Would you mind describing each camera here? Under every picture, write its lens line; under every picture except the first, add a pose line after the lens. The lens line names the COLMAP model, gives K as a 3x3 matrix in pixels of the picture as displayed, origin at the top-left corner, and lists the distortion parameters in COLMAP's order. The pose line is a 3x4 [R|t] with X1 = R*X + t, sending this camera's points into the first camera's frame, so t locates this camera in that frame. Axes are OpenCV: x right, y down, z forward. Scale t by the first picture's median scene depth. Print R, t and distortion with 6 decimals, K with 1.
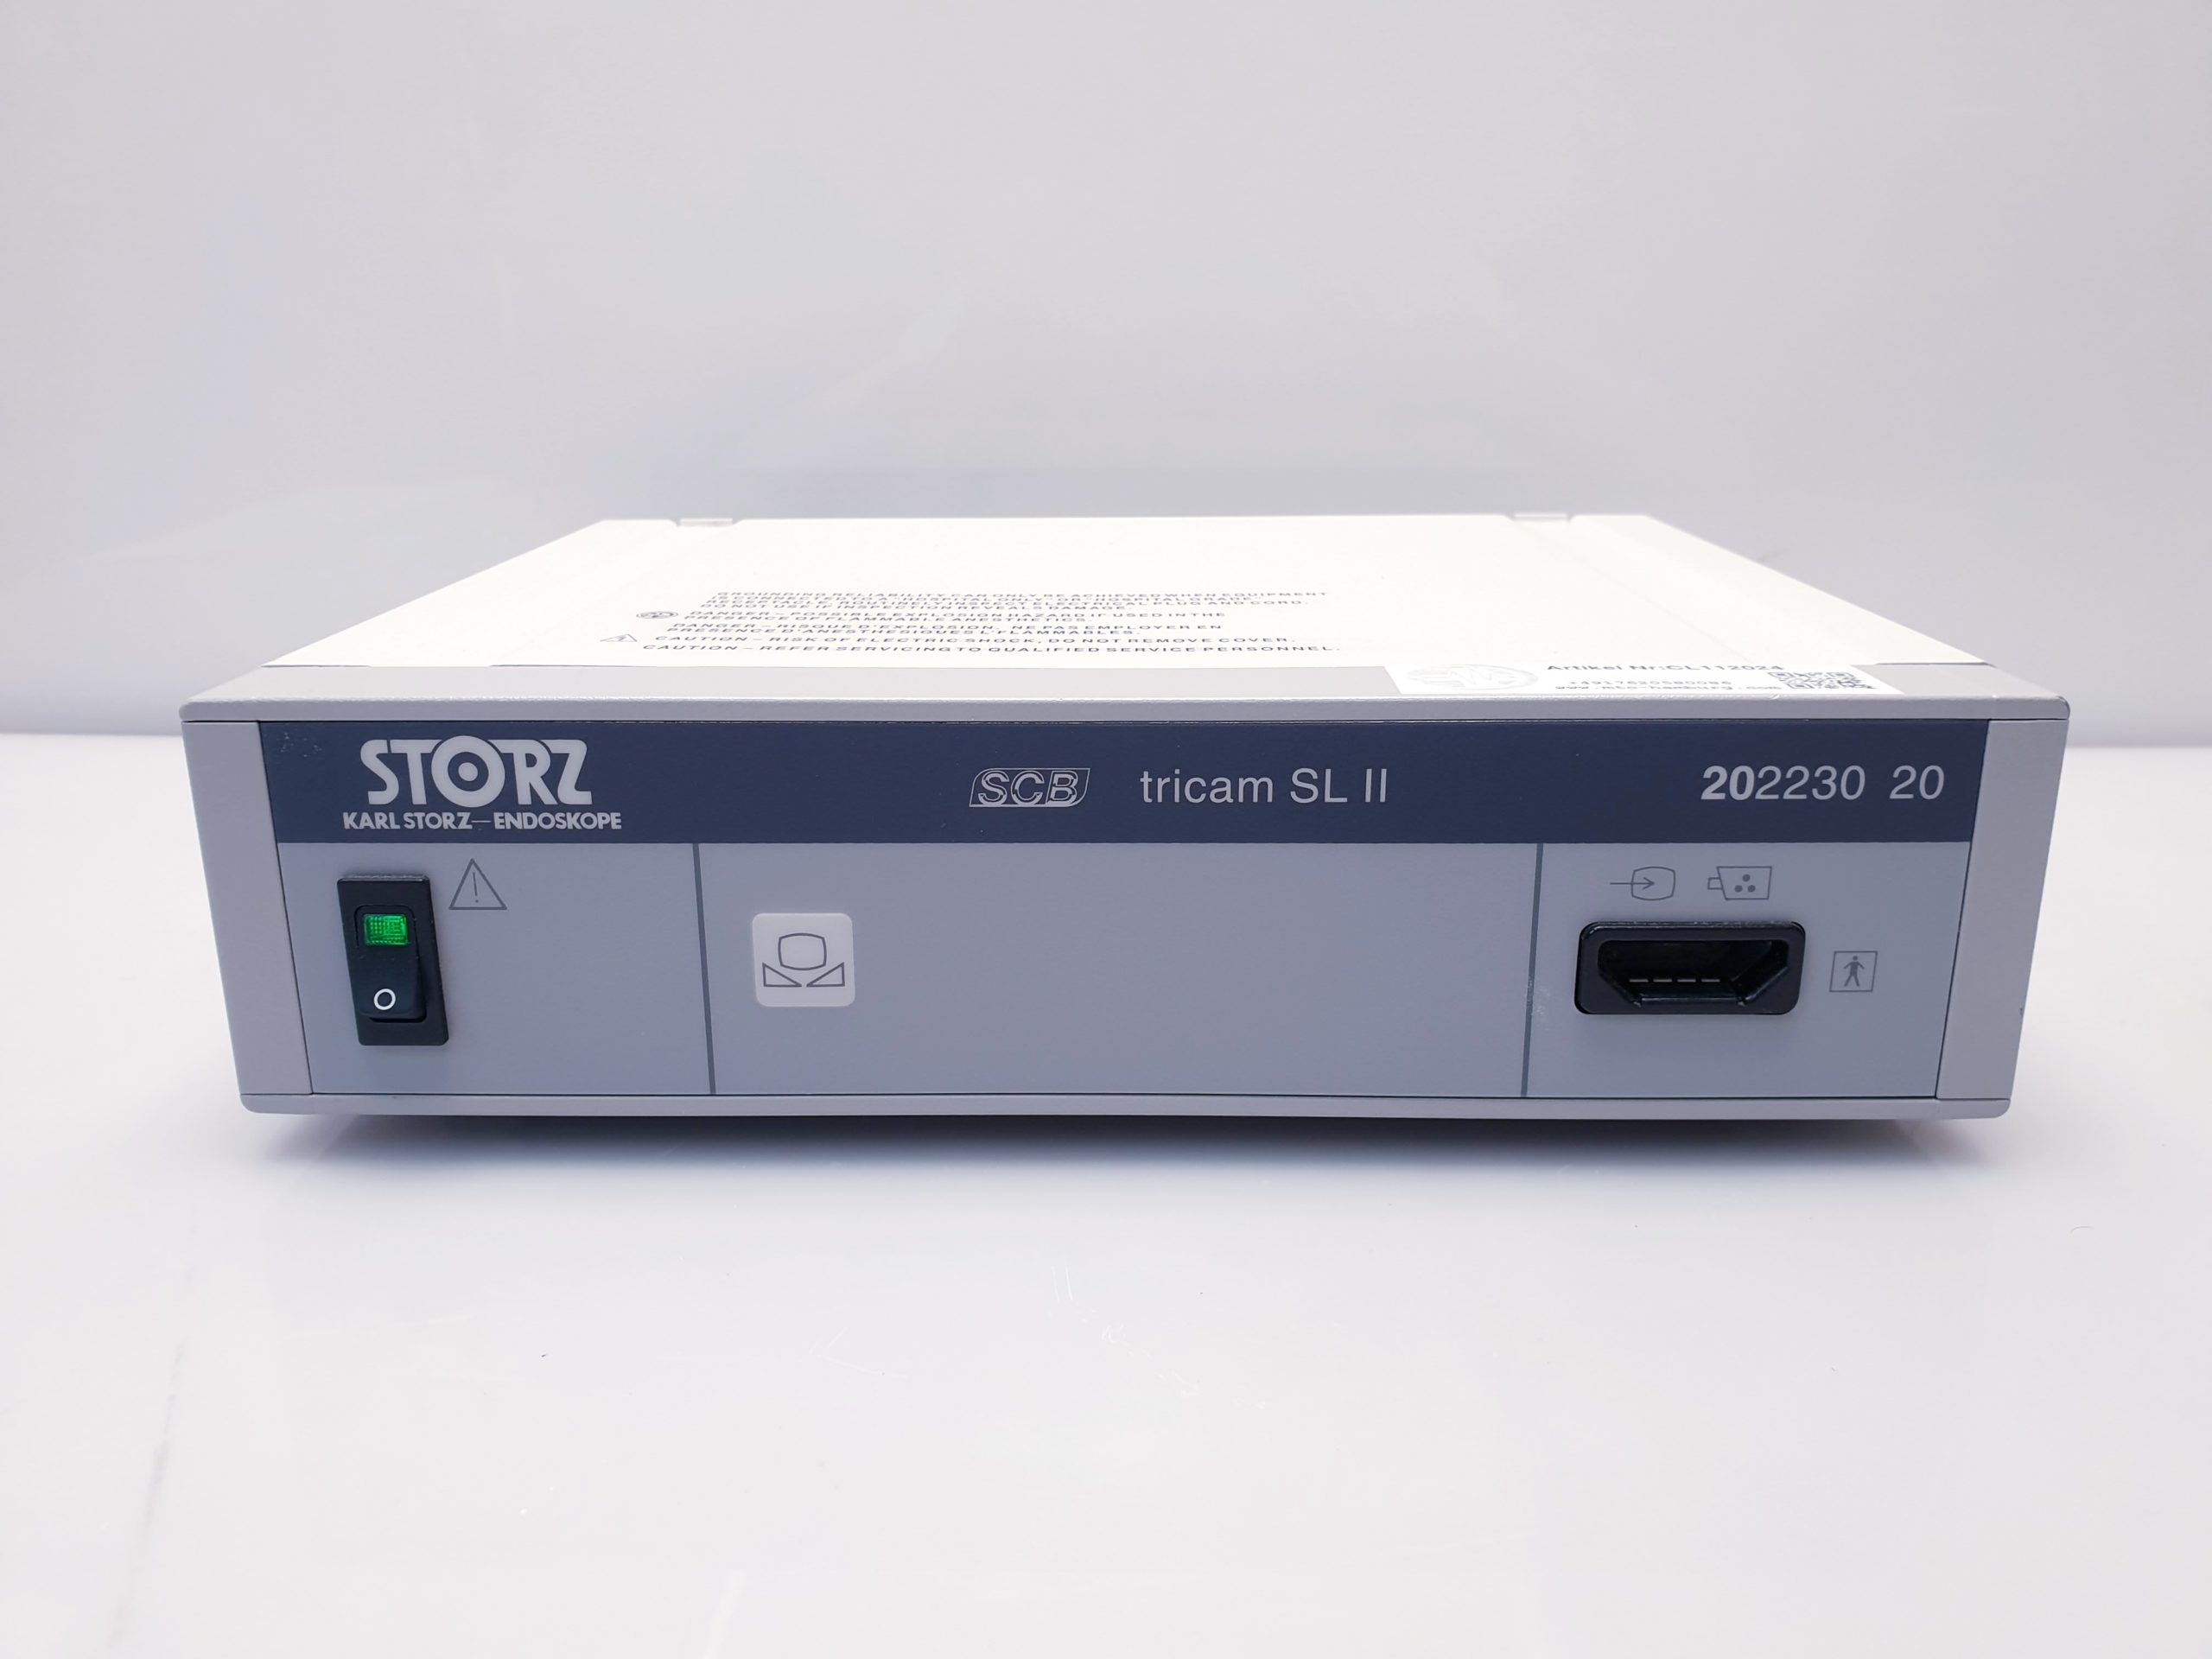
lens RADIAL K [[1687.2, 0, 1116.8], [0, 1687.2, 832.9], [0, 0, 1]] dist [0.044209, -0.058856]
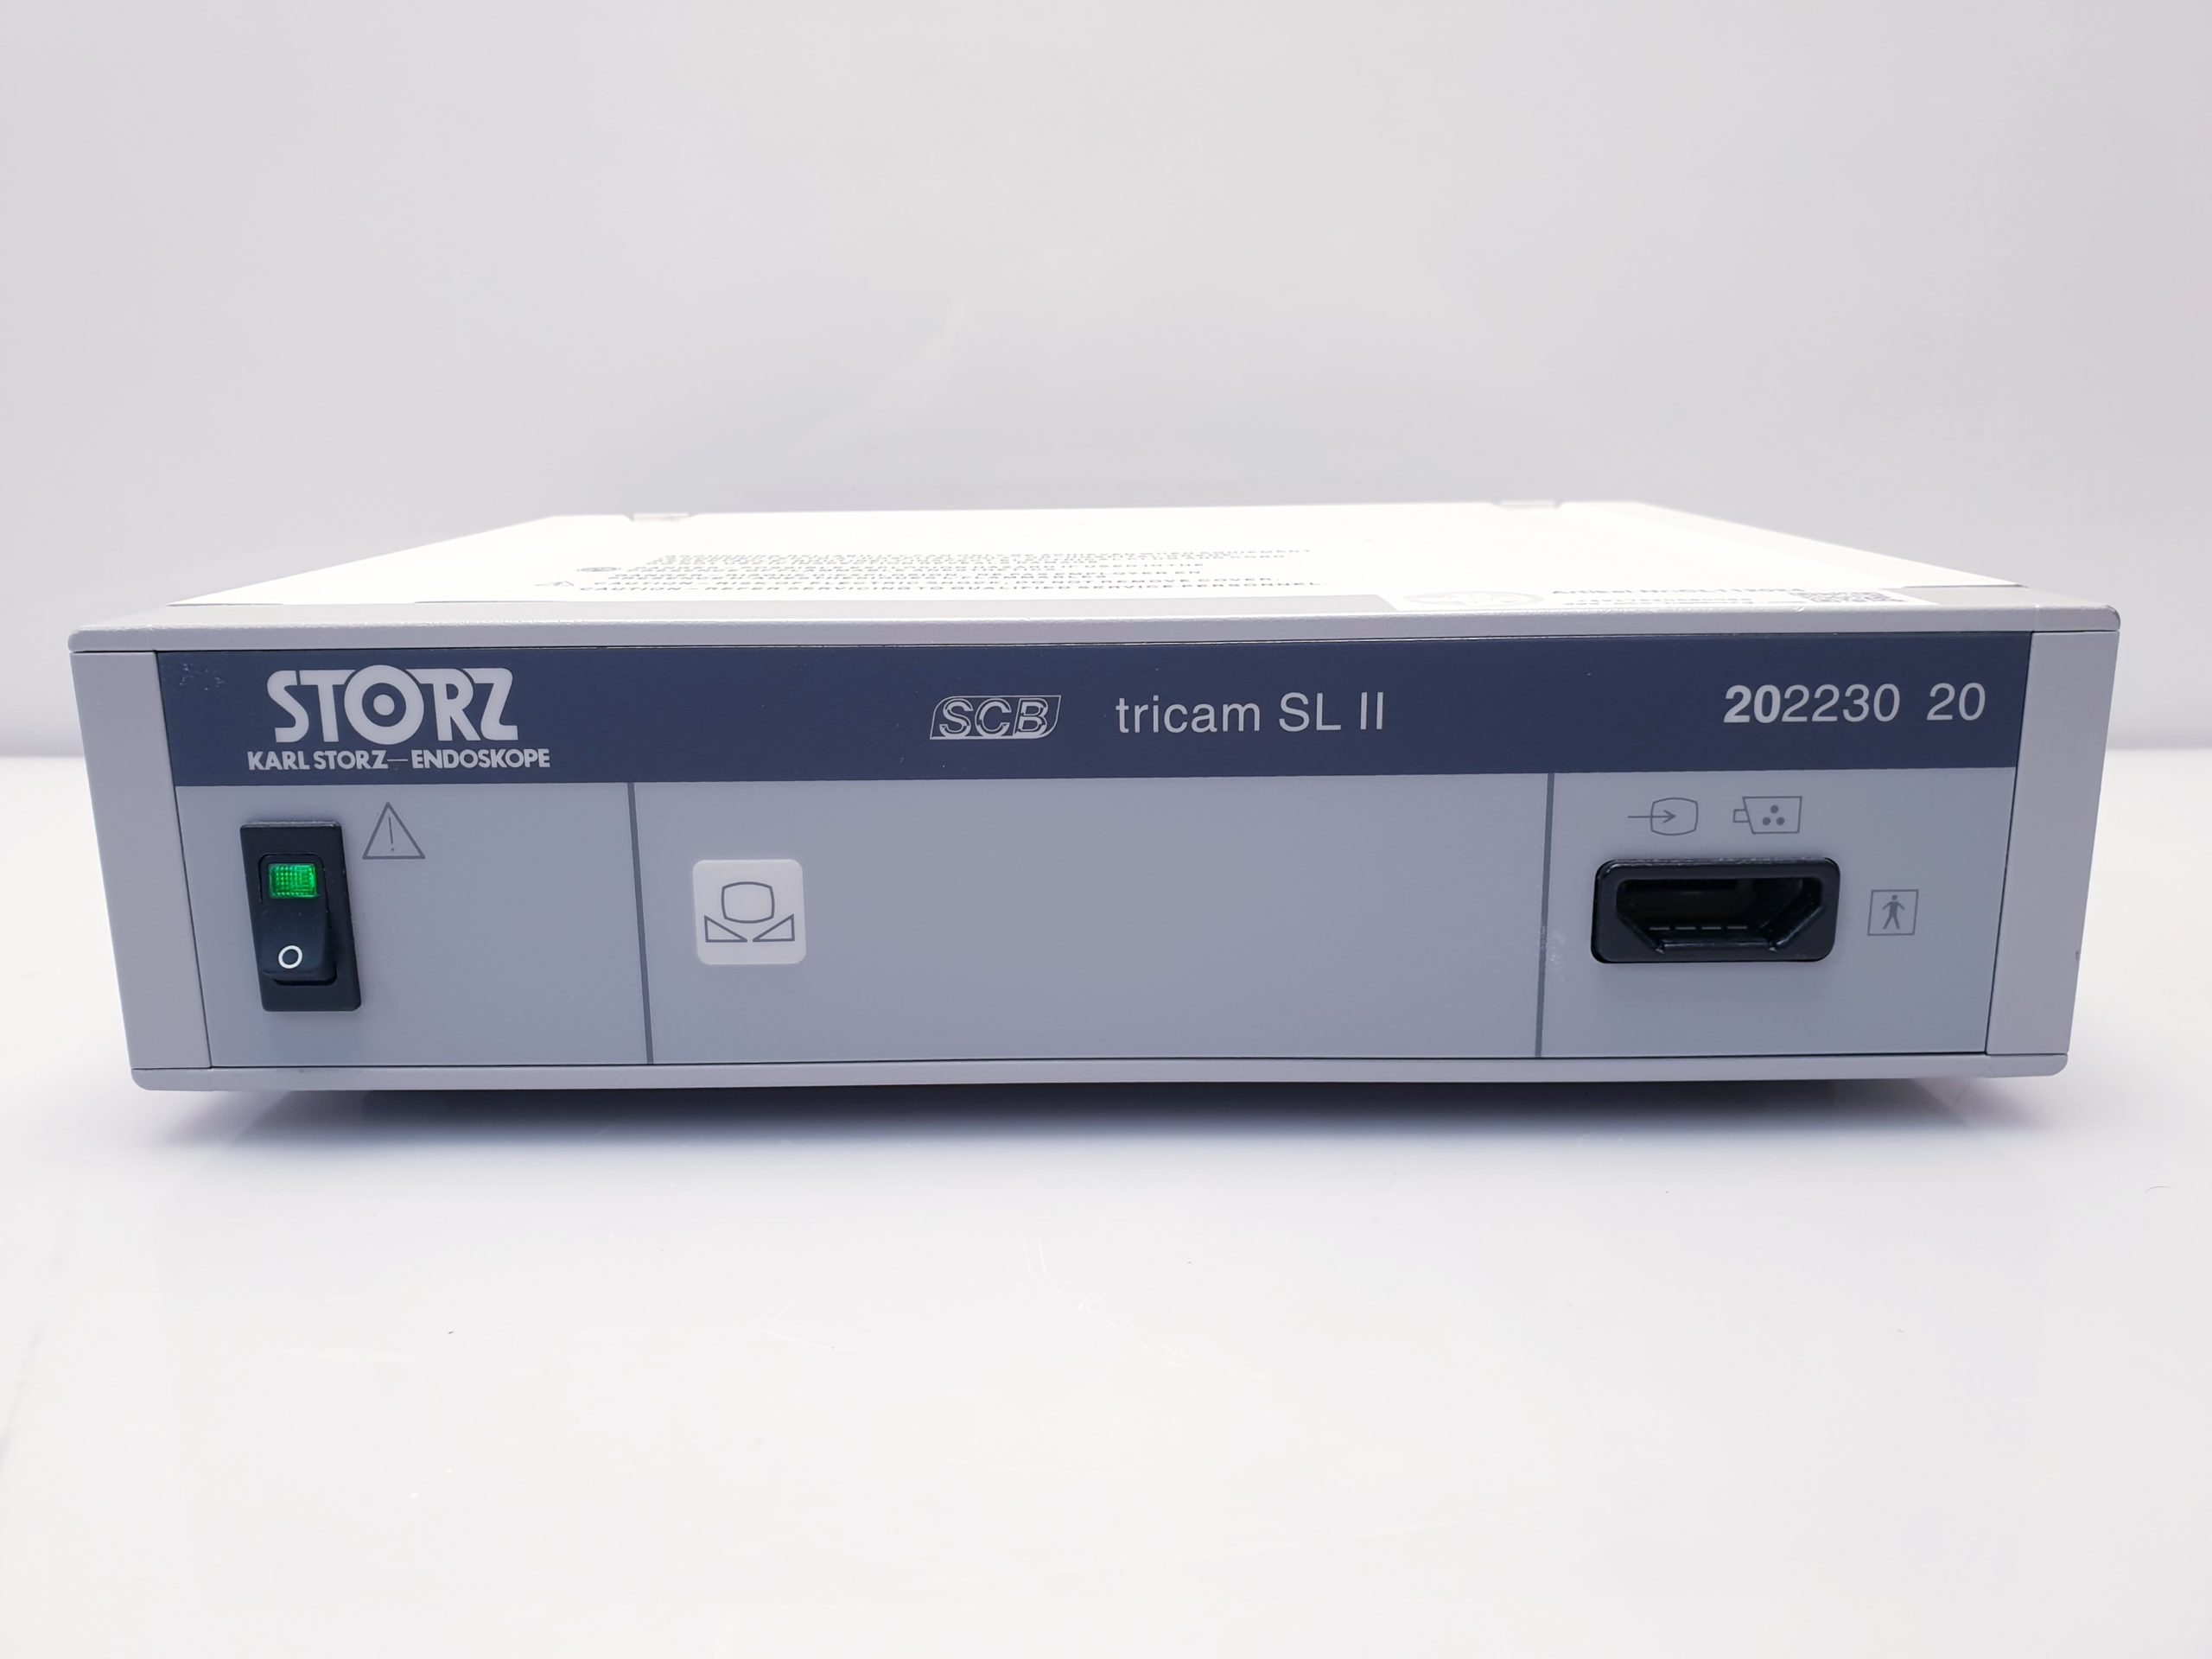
lens RADIAL K [[1687.2, 0, 1101.6], [0, 1687.2, 828.7], [0, 0, 1]] dist [0.044209, -0.058856]
pose [[0.999934, -0.009585, 0.006260, -0.000109], [0.009945, 0.998139, -0.060165, 0.088192], [-0.005672, 0.060223, 0.998169, 0.082404]]
